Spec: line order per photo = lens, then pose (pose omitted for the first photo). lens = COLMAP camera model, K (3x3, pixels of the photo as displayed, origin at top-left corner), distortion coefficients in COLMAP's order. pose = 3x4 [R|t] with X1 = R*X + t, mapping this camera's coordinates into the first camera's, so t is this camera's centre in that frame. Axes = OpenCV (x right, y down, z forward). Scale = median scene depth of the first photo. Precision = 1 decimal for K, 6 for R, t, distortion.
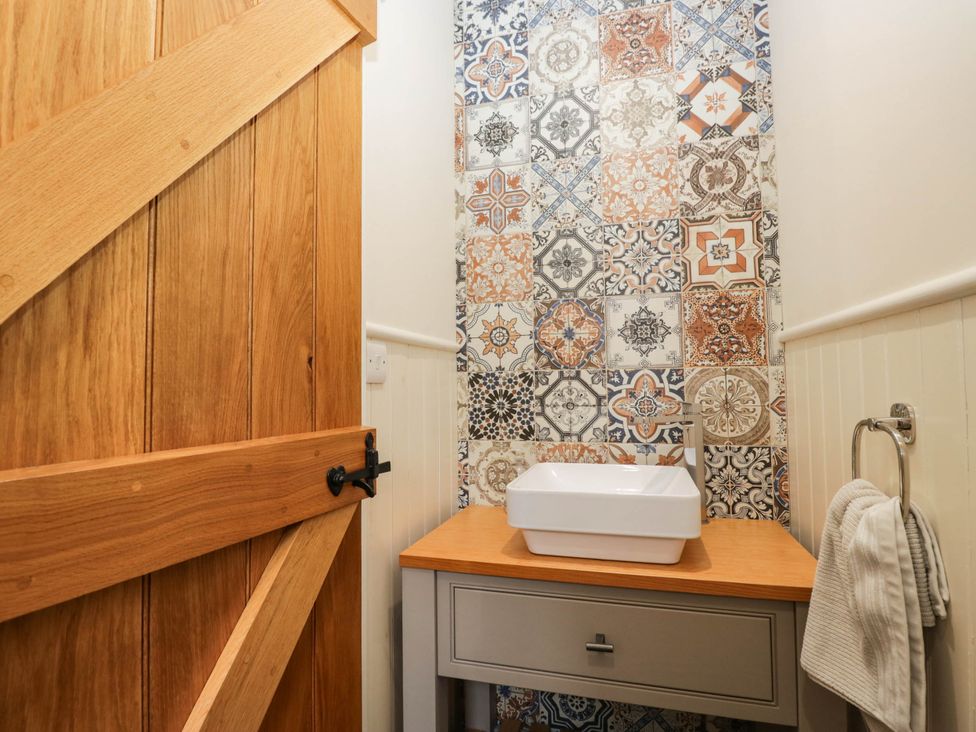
lens RADIAL K [[520.5, 0, 488.1], [0, 520.5, 363.7], [0, 0, 1]] dist [-0.014314, -0.001583]
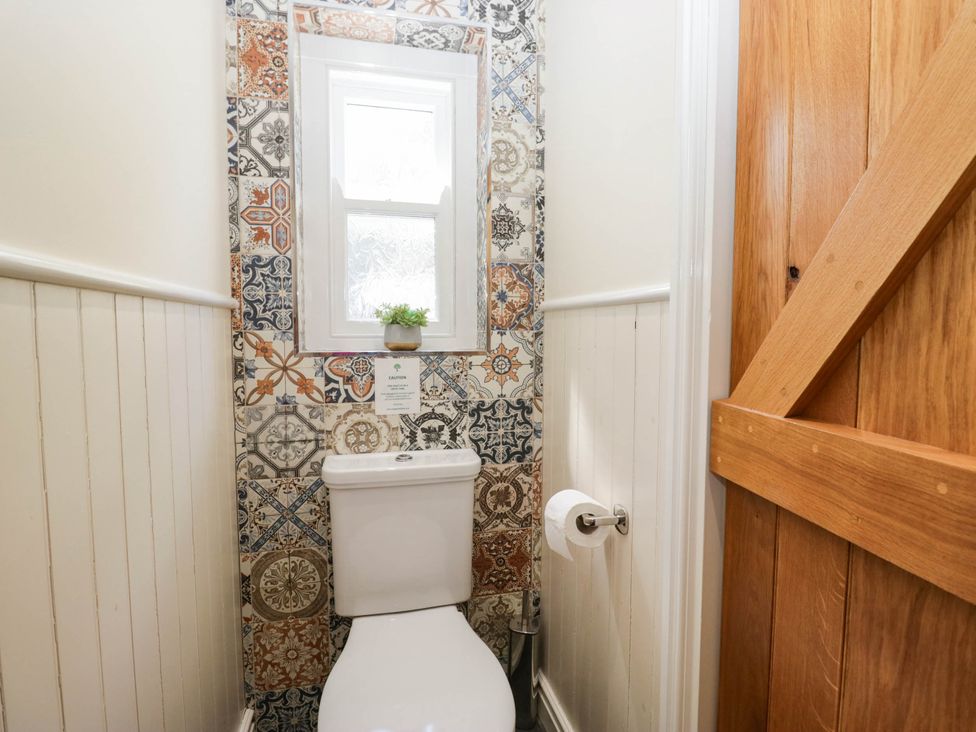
lens RADIAL K [[520.5, 0, 487.4], [0, 520.5, 365.9], [0, 0, 1]] dist [-0.014314, -0.001583]
pose [[-0.862970, 0.053379, -0.502427, 0.460665], [0.035383, 0.998347, 0.045292, -0.045824], [0.504014, 0.021309, -0.863432, 1.432831]]
